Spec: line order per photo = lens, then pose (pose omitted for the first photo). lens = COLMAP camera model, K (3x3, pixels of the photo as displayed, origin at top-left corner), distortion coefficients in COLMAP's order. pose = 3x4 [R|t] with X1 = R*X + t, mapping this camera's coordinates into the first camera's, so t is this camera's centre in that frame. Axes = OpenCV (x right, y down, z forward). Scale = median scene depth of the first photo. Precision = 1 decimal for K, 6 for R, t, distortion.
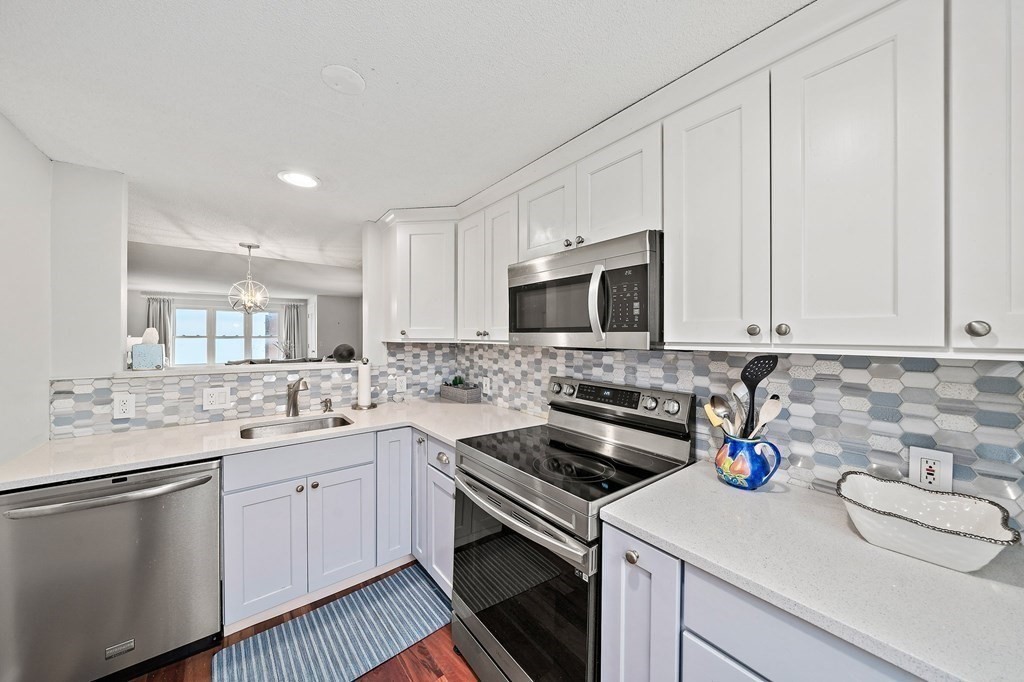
lens RADIAL K [[355.0, 0, 509.1], [0, 355.0, 336.9], [0, 0, 1]] dist [-0.007344, -0.000289]
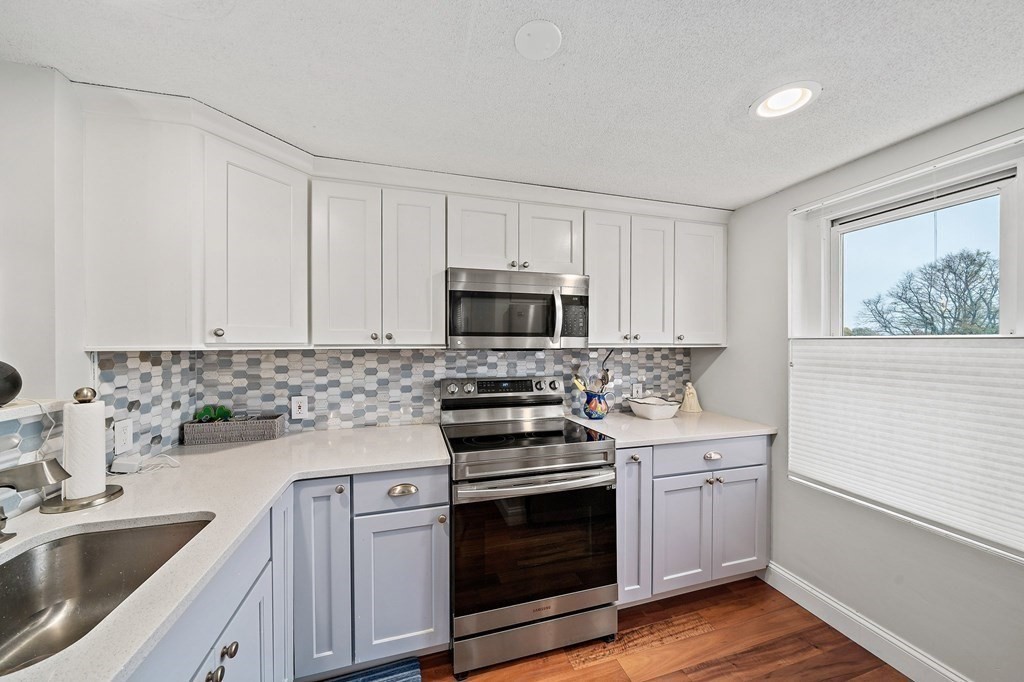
lens RADIAL K [[355.0, 0, 511.1], [0, 355.0, 344.4], [0, 0, 1]] dist [-0.007344, -0.000289]
pose [[0.367068, -0.006240, 0.930173, -0.626683], [0.003344, 0.999980, 0.005388, 0.004770], [-0.930188, 0.001133, 0.367081, 0.354305]]
